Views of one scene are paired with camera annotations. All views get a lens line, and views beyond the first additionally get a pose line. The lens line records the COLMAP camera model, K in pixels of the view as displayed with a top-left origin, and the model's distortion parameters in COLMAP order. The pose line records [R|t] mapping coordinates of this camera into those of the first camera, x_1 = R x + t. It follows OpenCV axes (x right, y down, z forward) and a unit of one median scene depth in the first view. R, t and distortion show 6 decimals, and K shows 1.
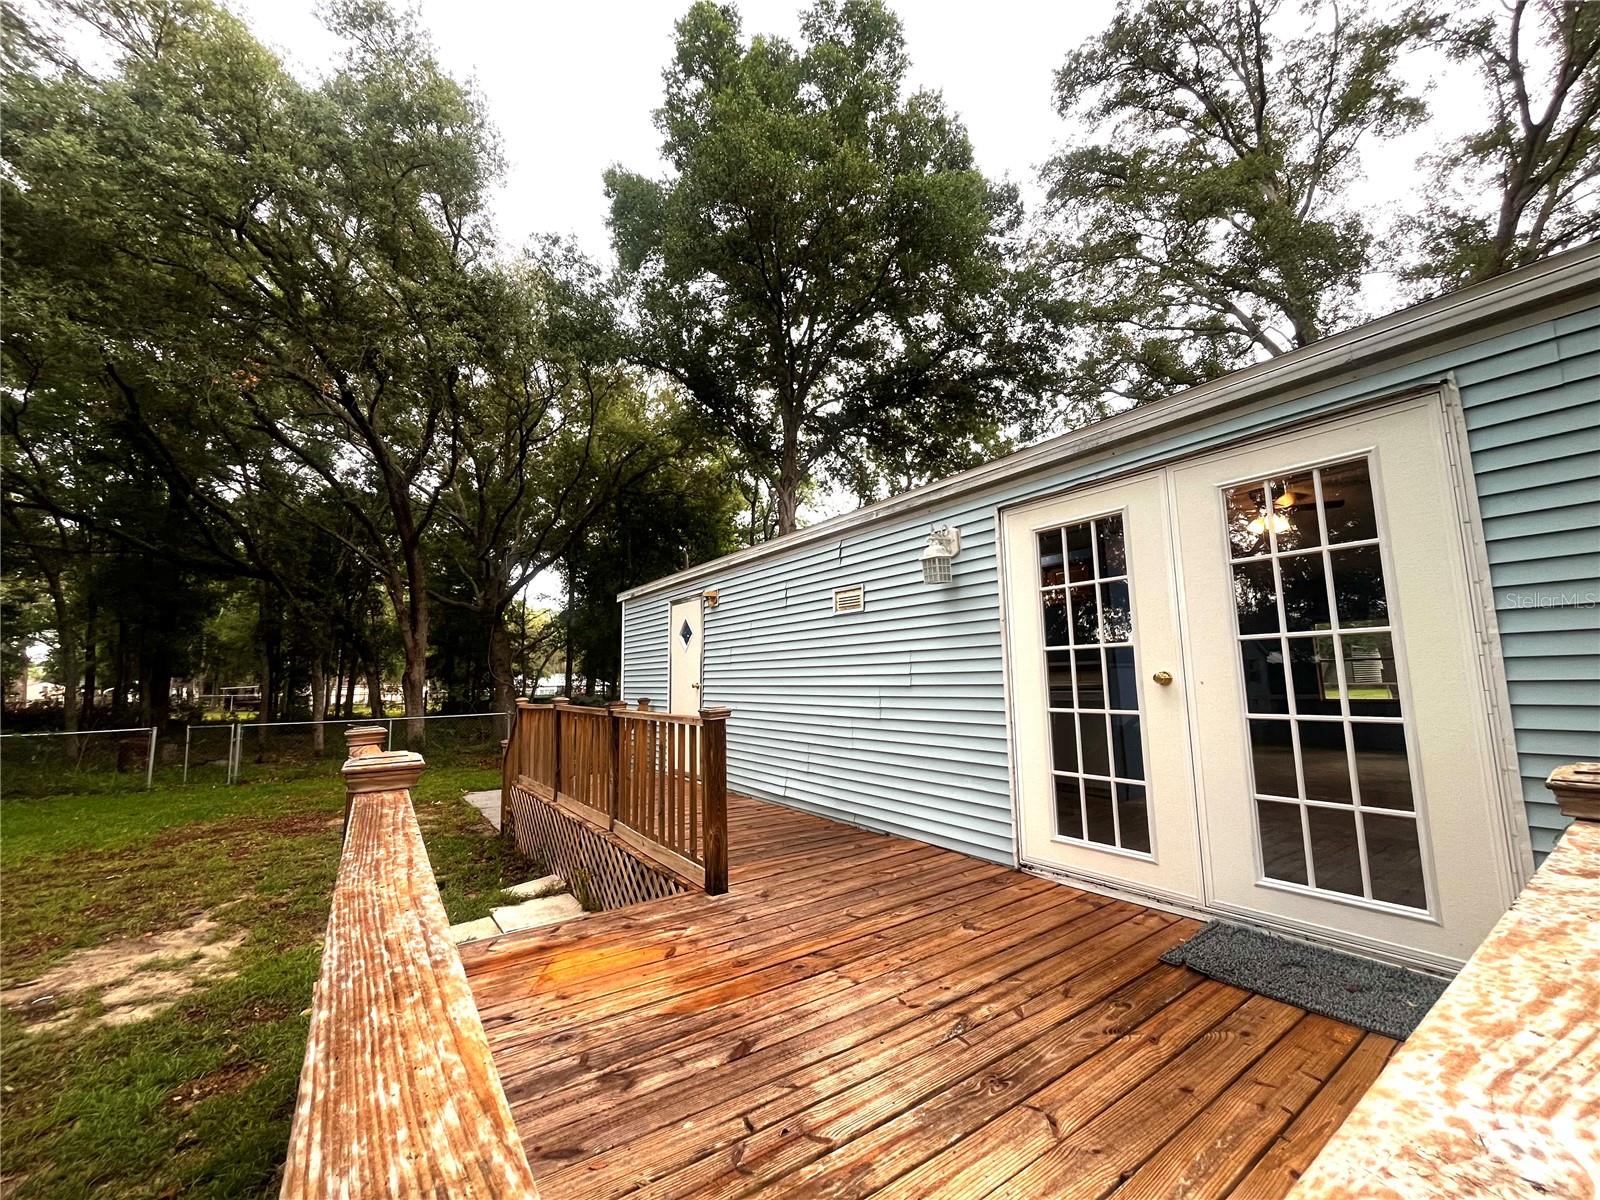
lens RADIAL K [[646.8, 0, 800.8], [0, 646.8, 595.7], [0, 0, 1]] dist [-0.001599, 0.000376]
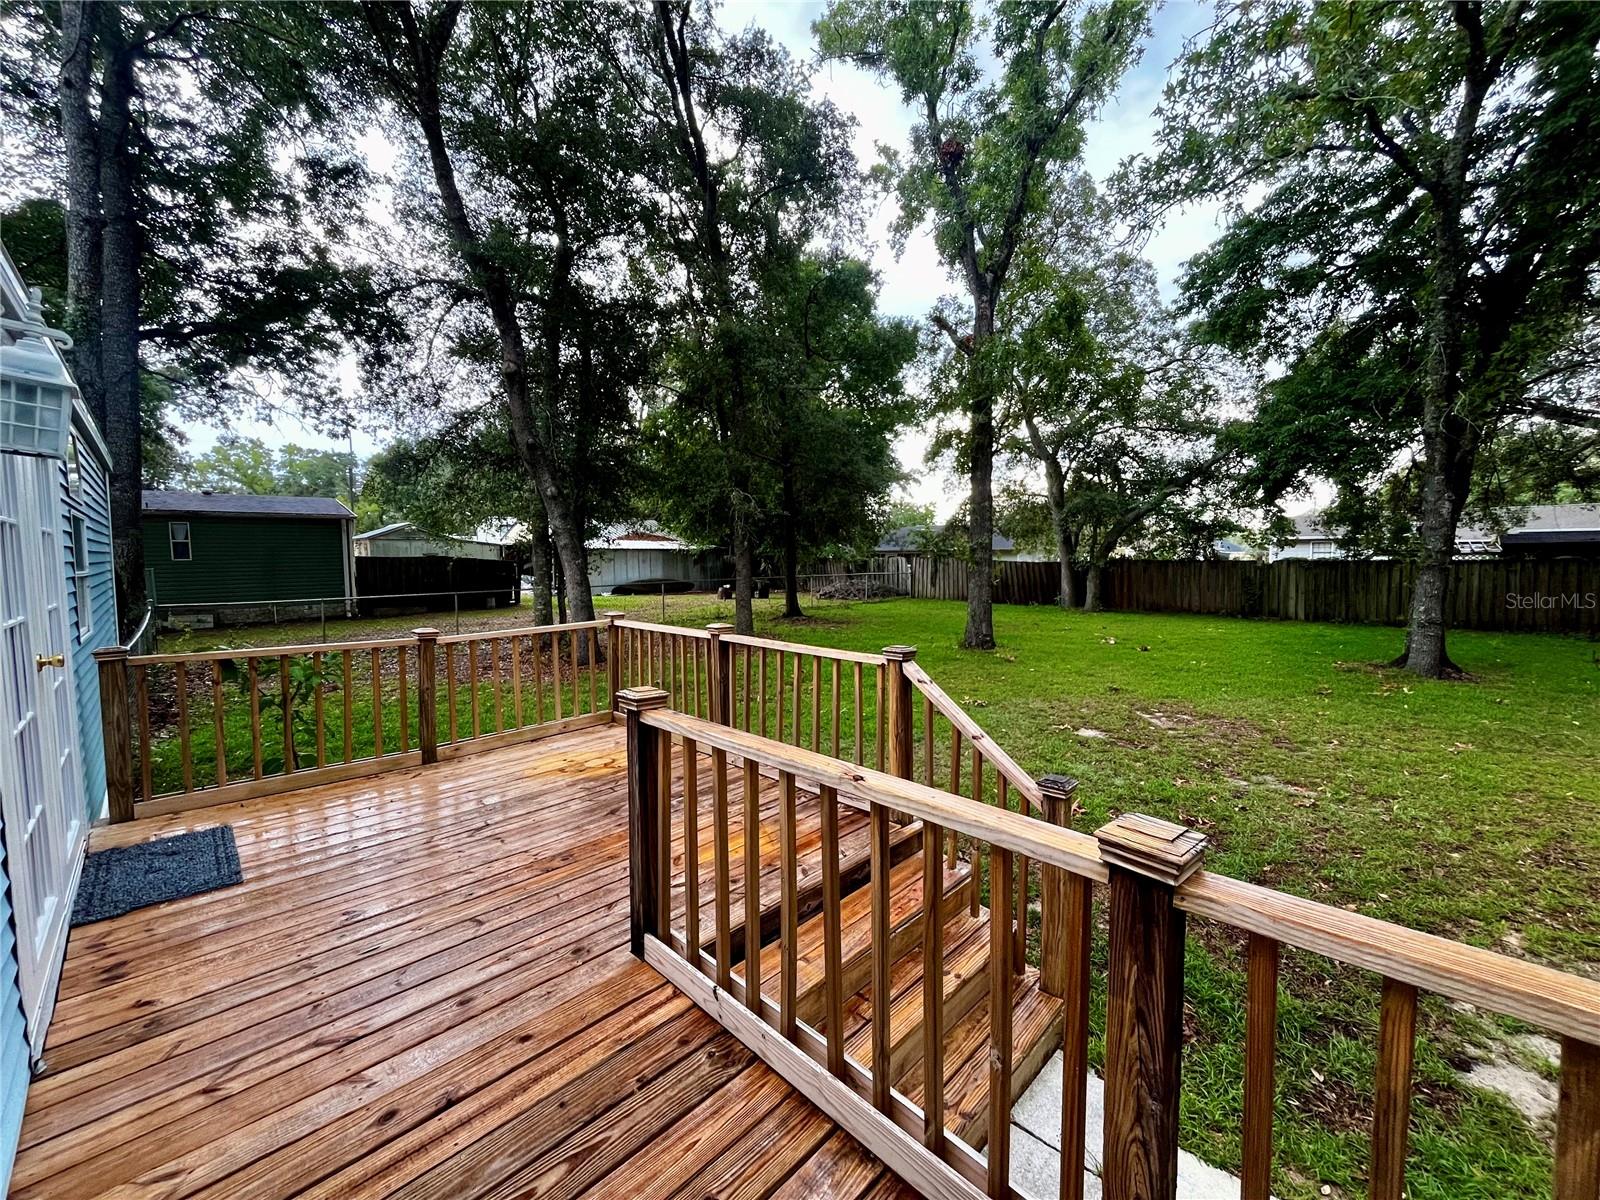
lens RADIAL K [[646.8, 0, 800.8], [0, 646.8, 595.7], [0, 0, 1]] dist [-0.001599, 0.000376]
pose [[-0.983430, 0.042896, -0.176141, -0.288111], [0.053576, 0.996974, -0.056326, 0.194909], [0.173191, -0.064830, -0.982752, 2.717482]]
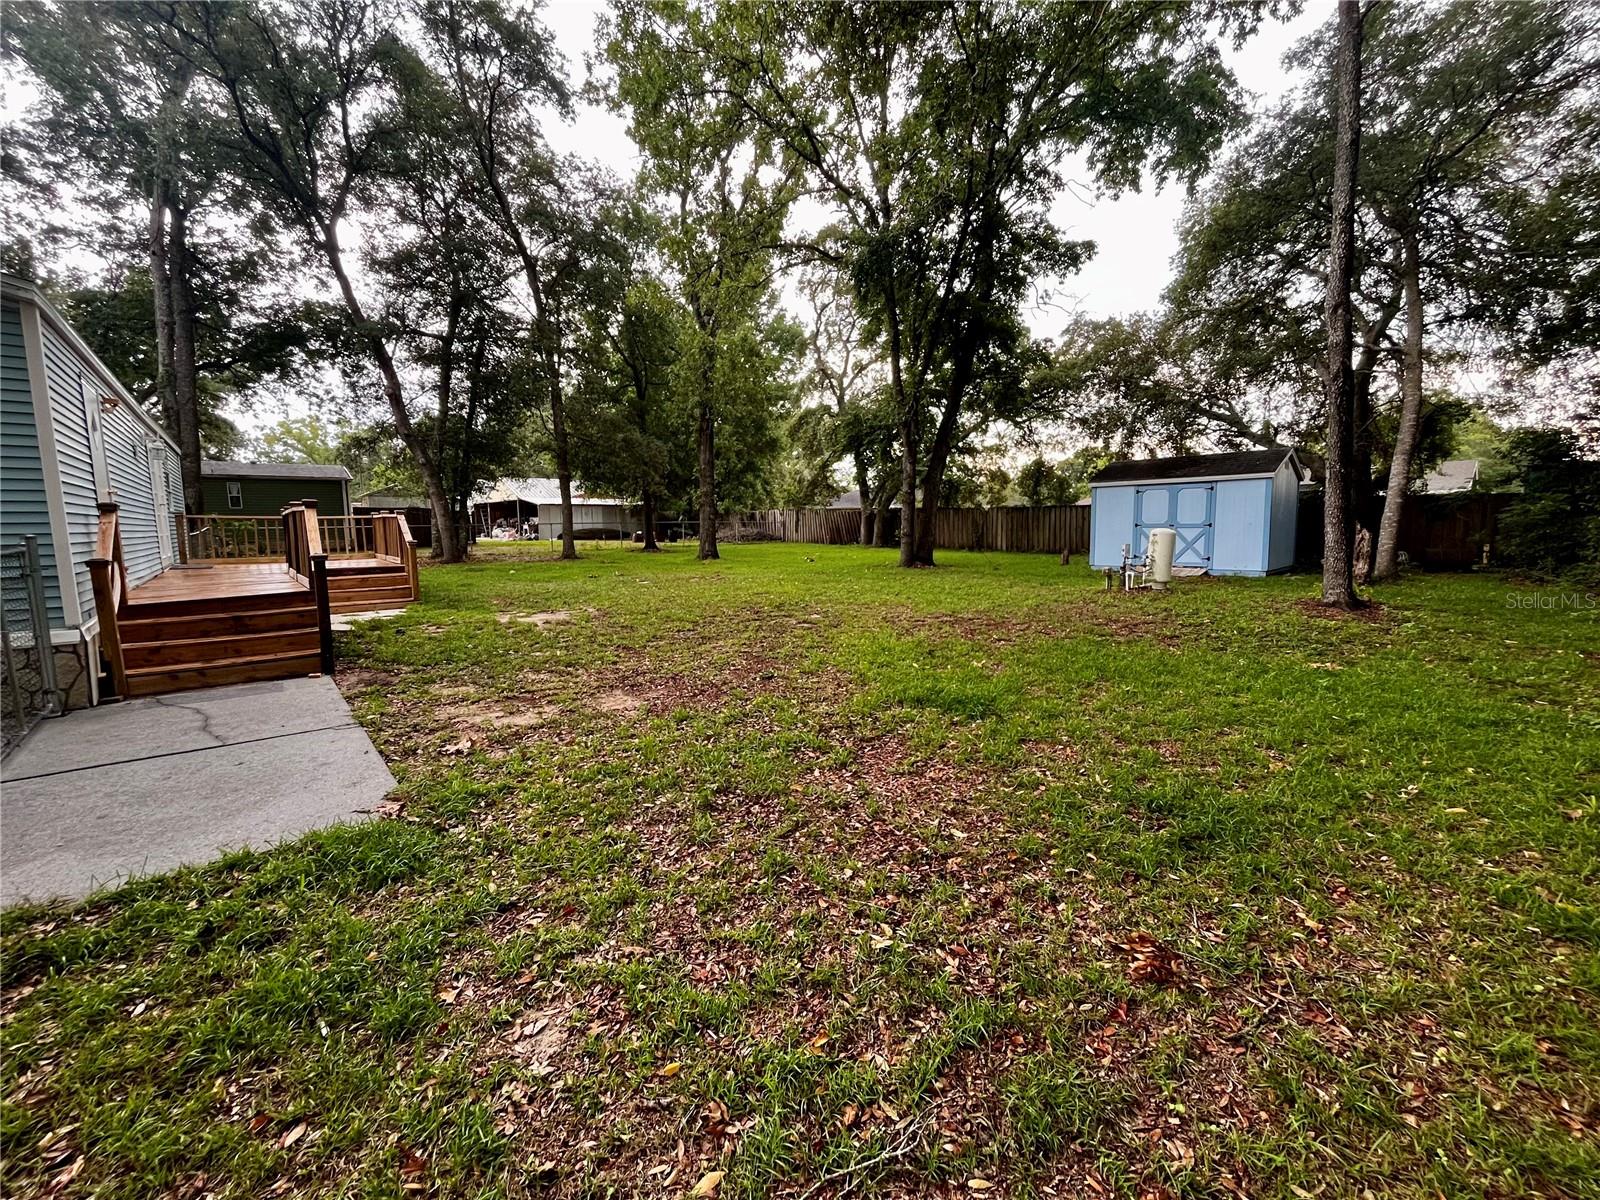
lens RADIAL K [[646.8, 0, 800.8], [0, 646.8, 595.7], [0, 0, 1]] dist [-0.001599, 0.000376]
pose [[-0.993885, 0.044716, -0.100963, -3.325200], [0.045582, 0.998941, -0.006279, 1.069812], [0.100575, -0.010843, -0.994870, 6.535621]]
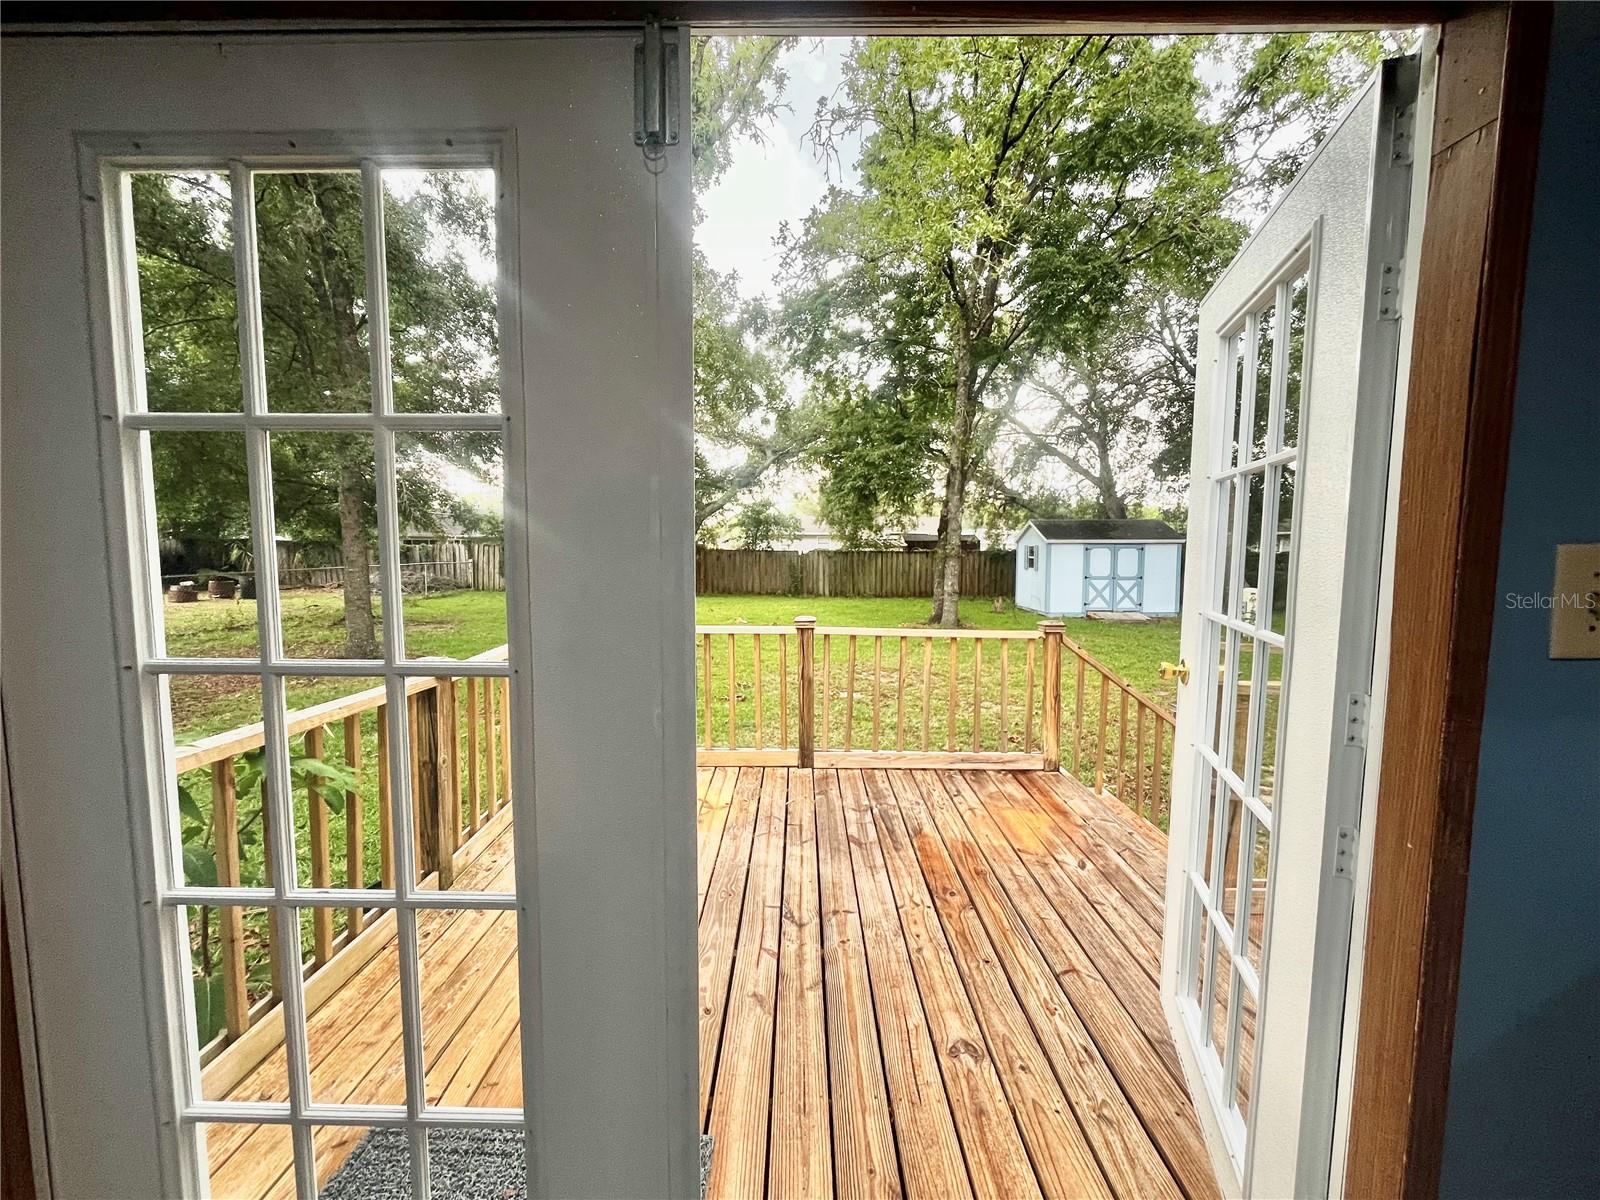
lens RADIAL K [[646.8, 0, 800.8], [0, 646.8, 595.7], [0, 0, 1]] dist [-0.001599, 0.000376]
pose [[-0.577172, 0.083490, -0.812343, 1.117329], [0.107359, 0.993884, 0.025869, 0.045515], [0.809535, -0.072282, -0.582605, 1.698021]]
